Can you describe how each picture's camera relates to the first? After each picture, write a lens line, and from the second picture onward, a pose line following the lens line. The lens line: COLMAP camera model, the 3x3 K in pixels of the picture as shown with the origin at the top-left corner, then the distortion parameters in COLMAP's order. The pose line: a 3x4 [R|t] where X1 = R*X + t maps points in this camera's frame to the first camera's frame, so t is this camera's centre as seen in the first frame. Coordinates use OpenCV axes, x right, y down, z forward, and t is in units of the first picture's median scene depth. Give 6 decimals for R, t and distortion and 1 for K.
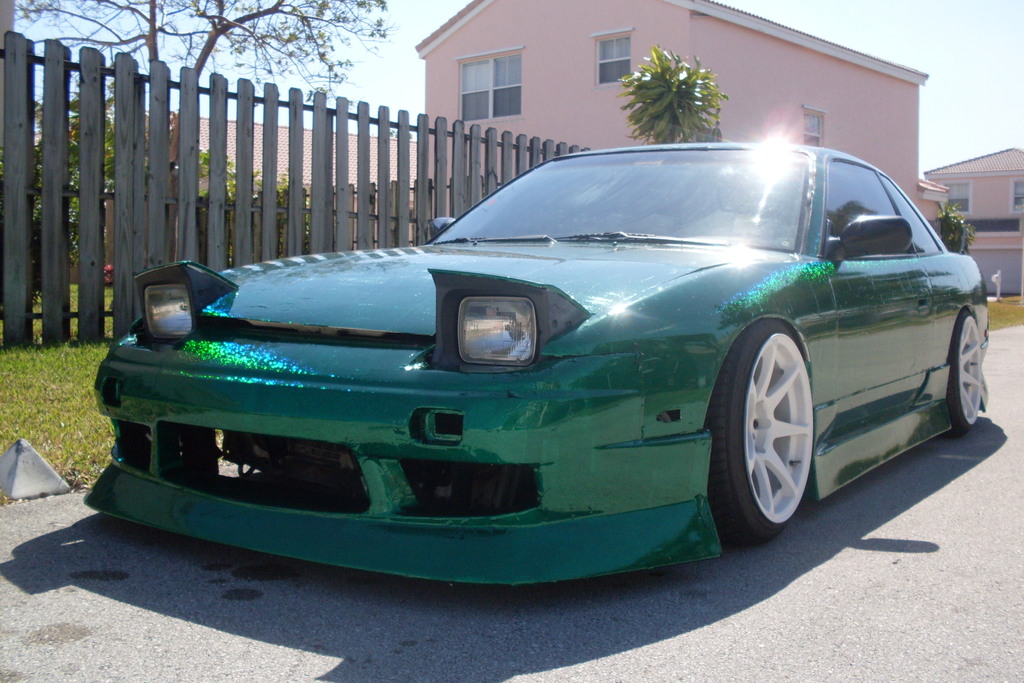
lens RADIAL K [[1176.5, 0, 512.0], [0, 1176.5, 341.5], [0, 0, 1]] dist [-0.229994, 0.302469]
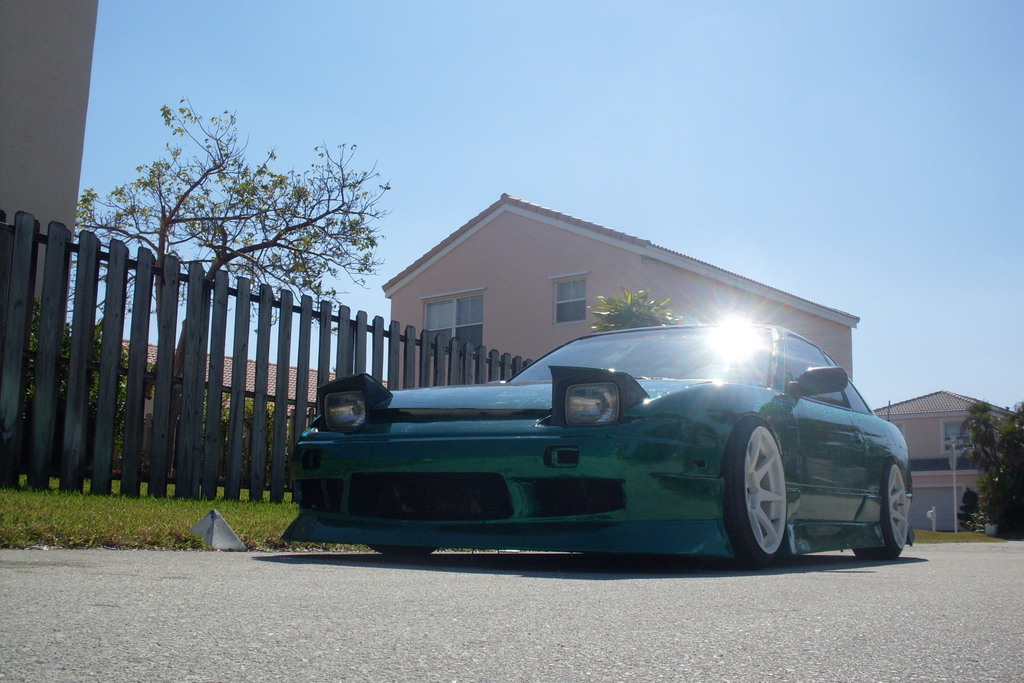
lens RADIAL K [[1176.5, 0, 512.0], [0, 1176.5, 341.5], [0, 0, 1]] dist [-0.229994, 0.302469]
pose [[0.998610, 0.017159, 0.049828, -0.133191], [-0.006325, 0.977697, -0.209924, 0.159309], [-0.052319, 0.209317, 0.976447, -0.369185]]
